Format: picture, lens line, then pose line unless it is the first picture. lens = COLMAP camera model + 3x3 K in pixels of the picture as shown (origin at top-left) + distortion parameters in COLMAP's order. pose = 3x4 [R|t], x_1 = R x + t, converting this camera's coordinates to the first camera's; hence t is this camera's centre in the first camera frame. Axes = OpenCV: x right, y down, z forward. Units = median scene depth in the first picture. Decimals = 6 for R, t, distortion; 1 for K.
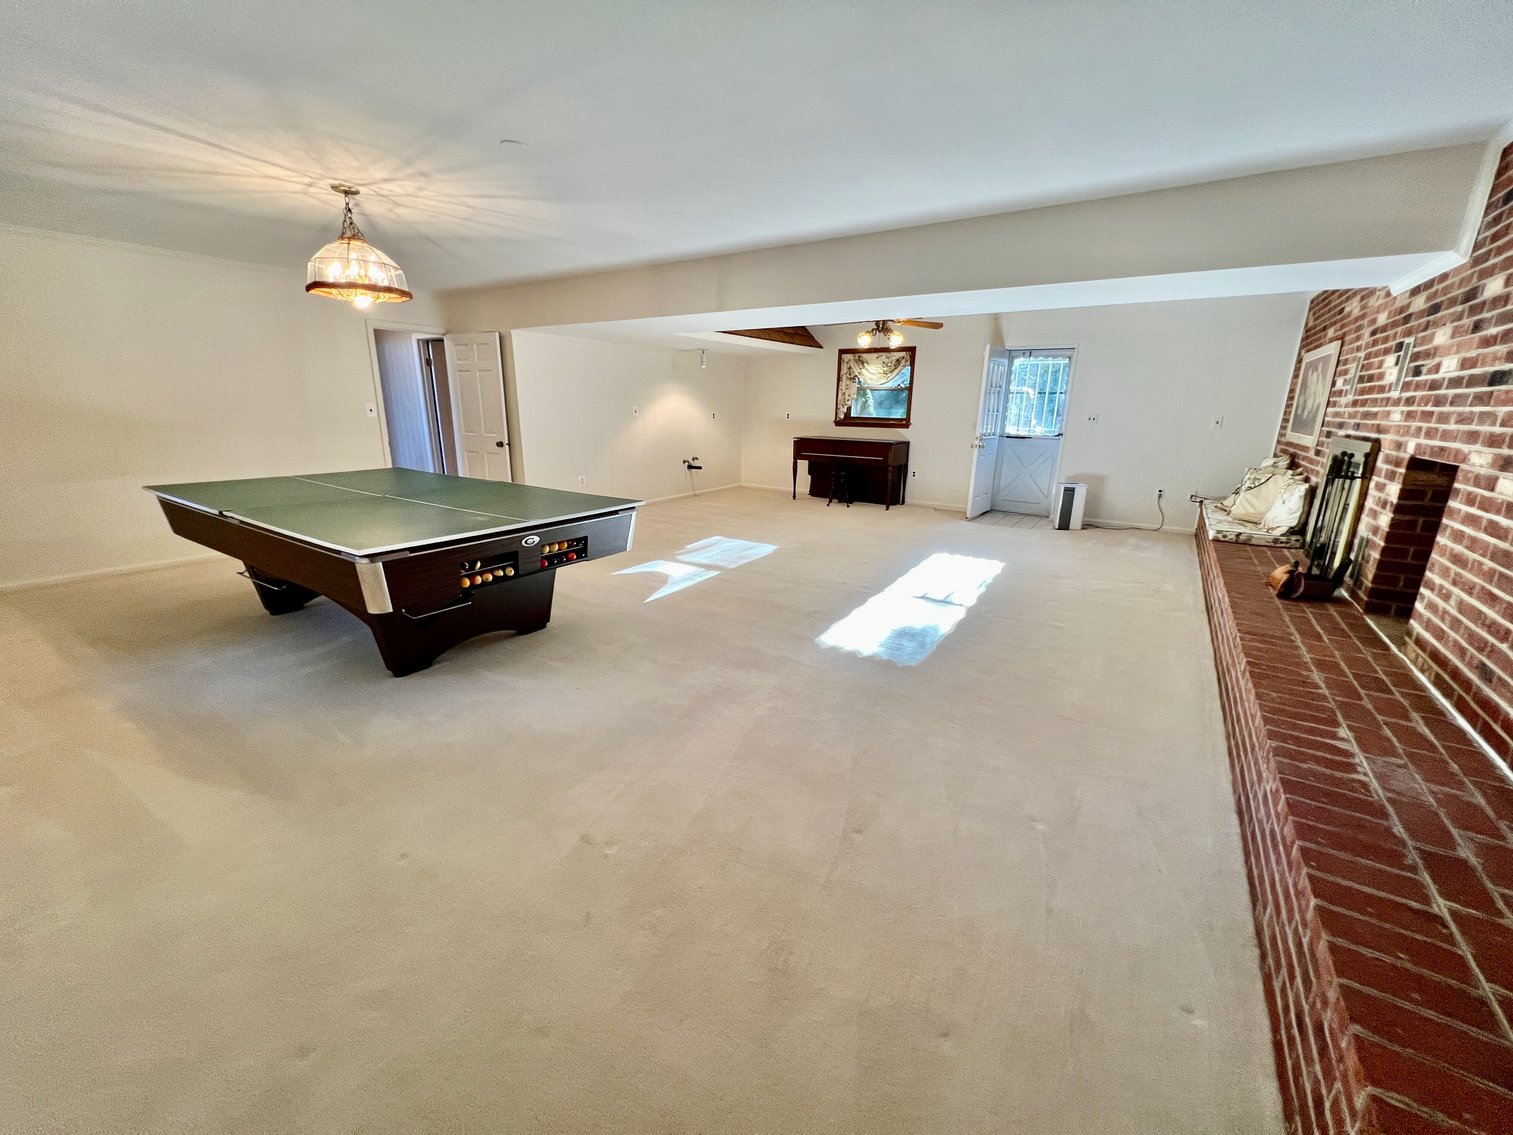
lens RADIAL K [[605.7, 0, 757.2], [0, 605.7, 564.2], [0, 0, 1]] dist [-0.002465, 0.000546]
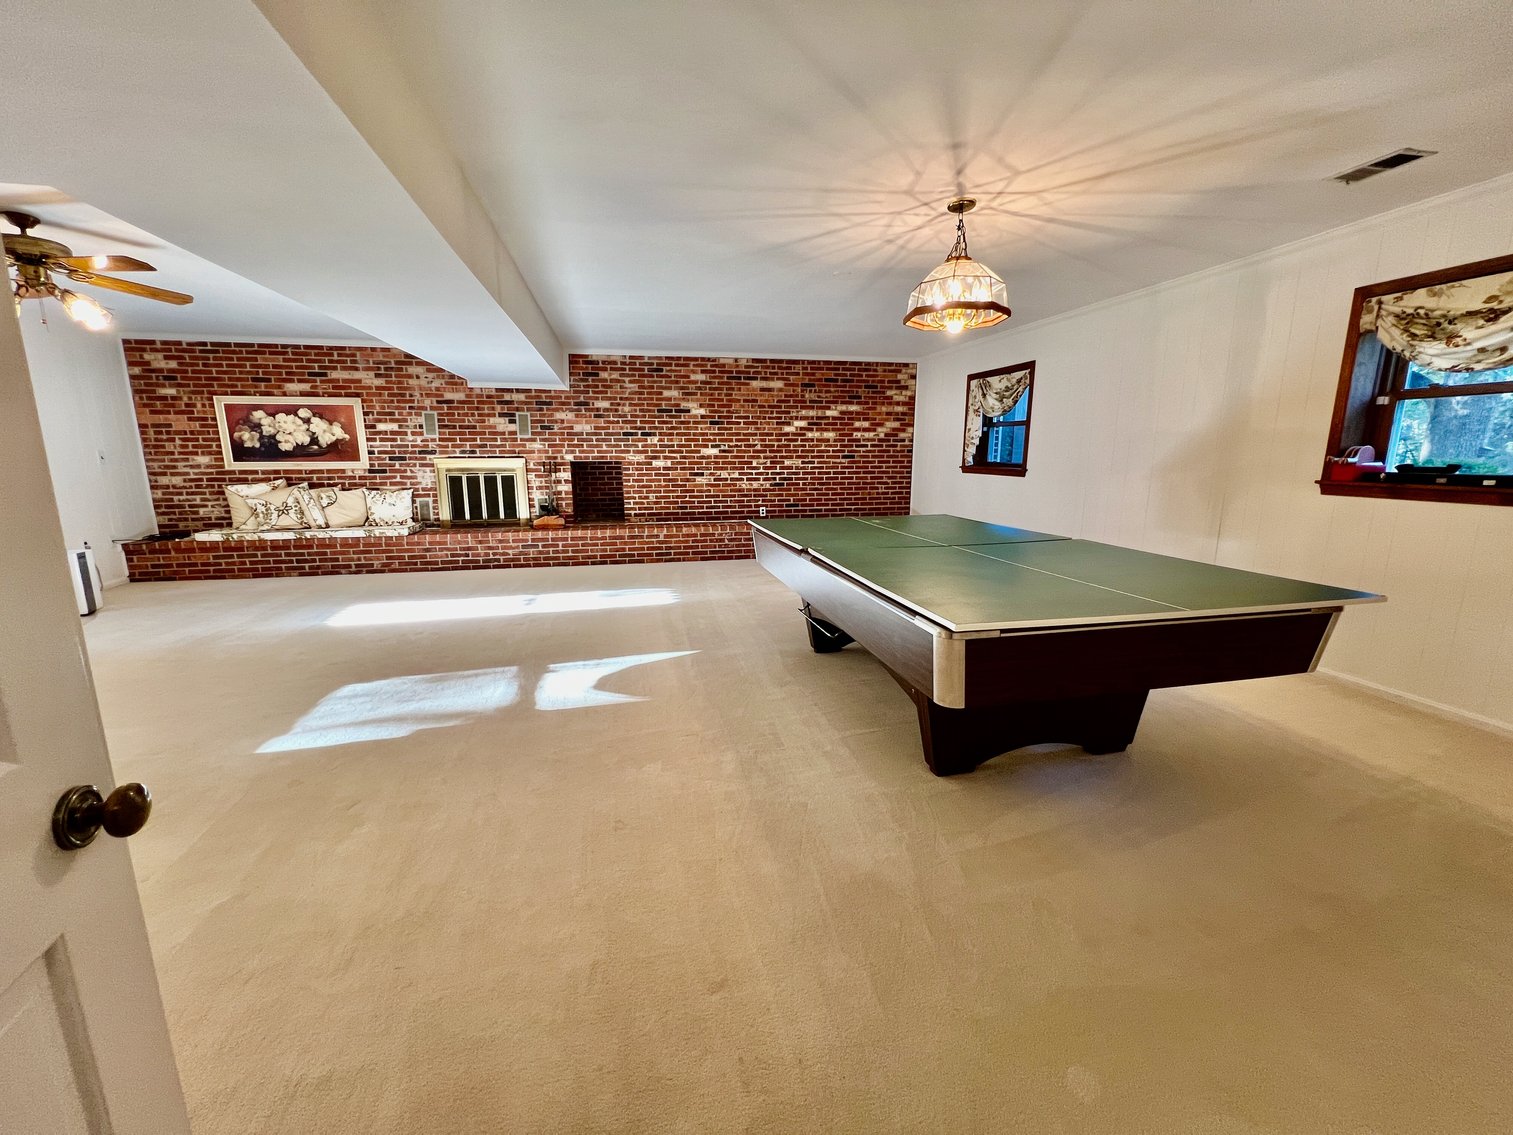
lens RADIAL K [[610.4, 0, 754.9], [0, 610.4, 569.1], [0, 0, 1]] dist [-0.002428, -0.000360]
pose [[-0.720684, -0.143342, 0.678282, -0.451233], [0.170652, 0.911605, 0.373970, -0.202866], [-0.671932, 0.385265, -0.632518, 0.778941]]
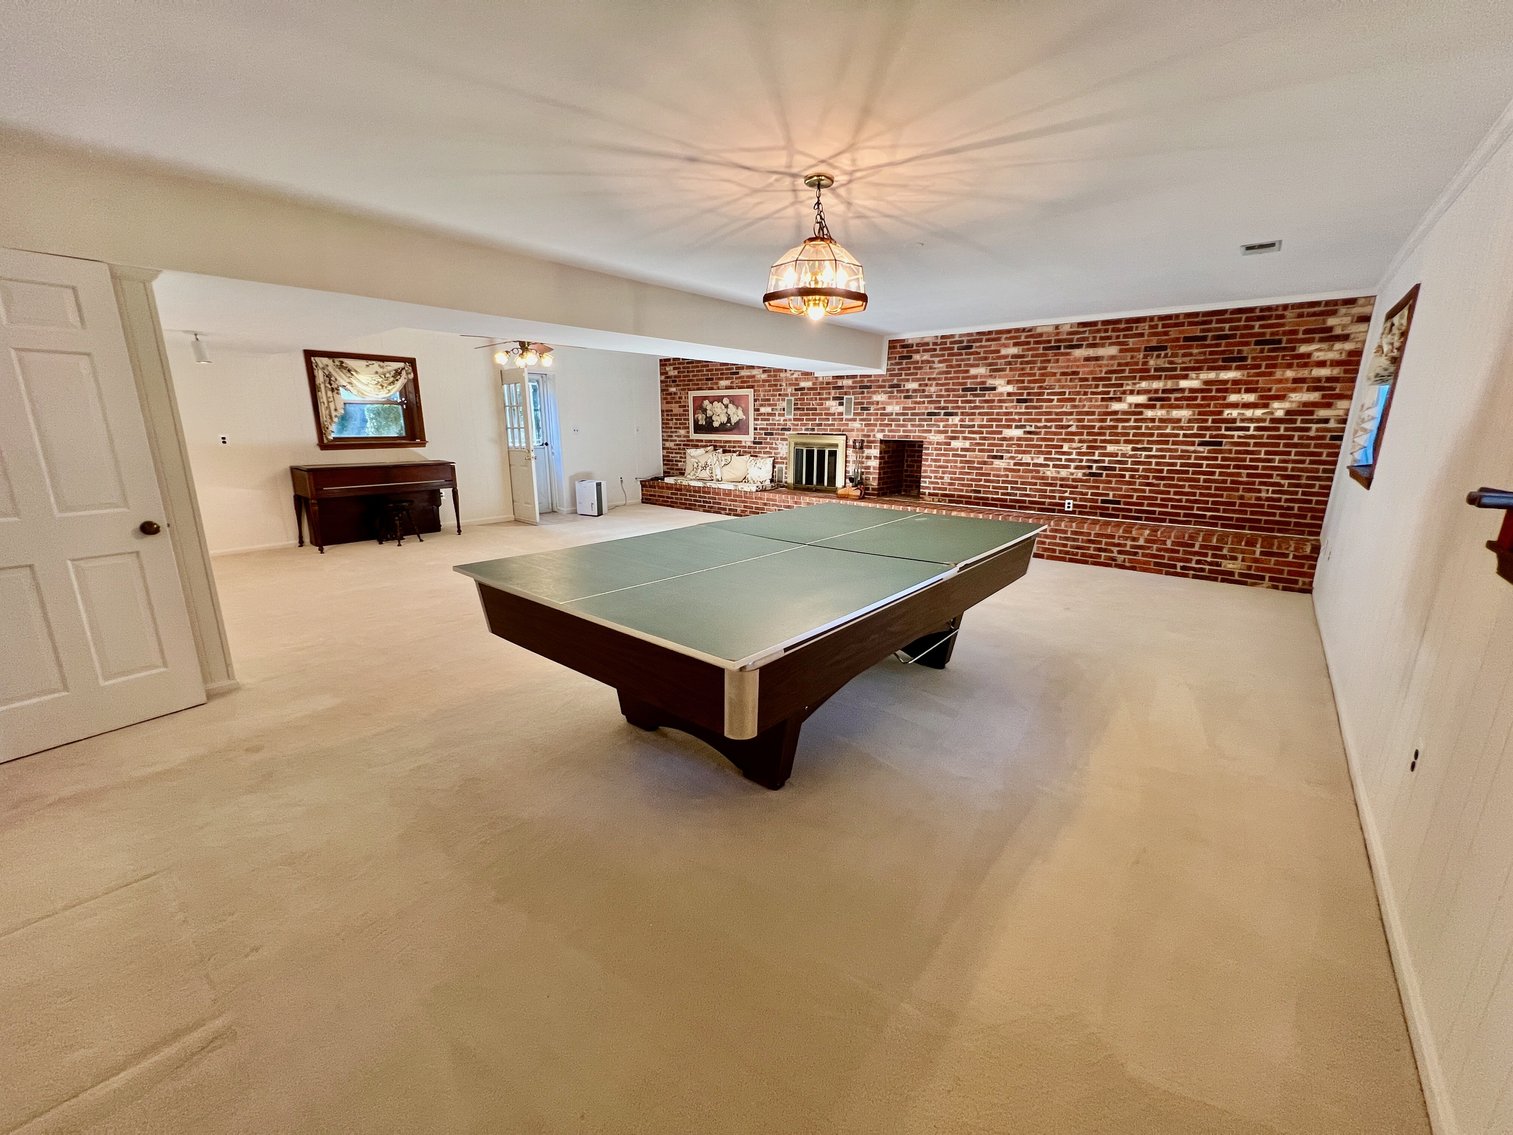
lens RADIAL K [[605.7, 0, 754.8], [0, 605.7, 569.8], [0, 0, 1]] dist [-0.002465, 0.000546]
pose [[0.108160, -0.249833, 0.962229, -0.639280], [0.252533, 0.943063, 0.216471, -0.123574], [-0.961524, 0.219581, 0.165092, 0.416984]]
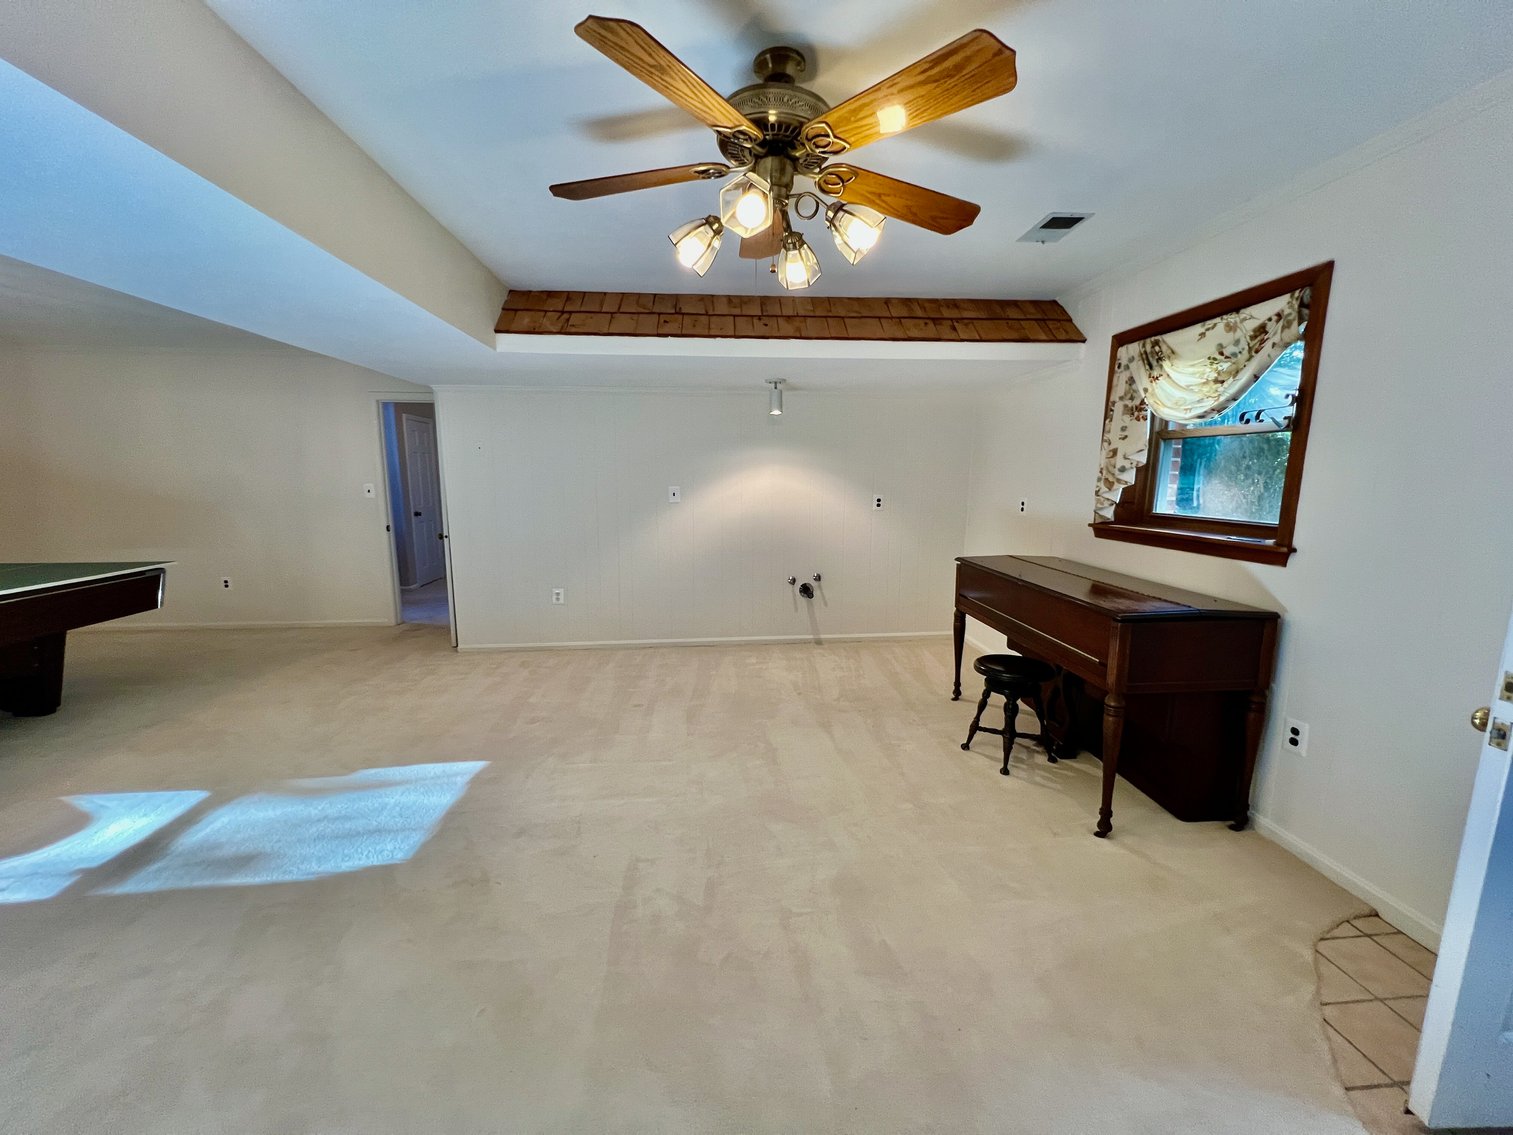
lens RADIAL K [[605.7, 0, 755.6], [0, 605.7, 569.2], [0, 0, 1]] dist [-0.002465, 0.000546]
pose [[0.623512, 0.107283, -0.774418, 0.319567], [-0.194511, 0.980681, -0.020750, -0.174066], [0.757231, 0.163571, 0.632334, 0.659960]]
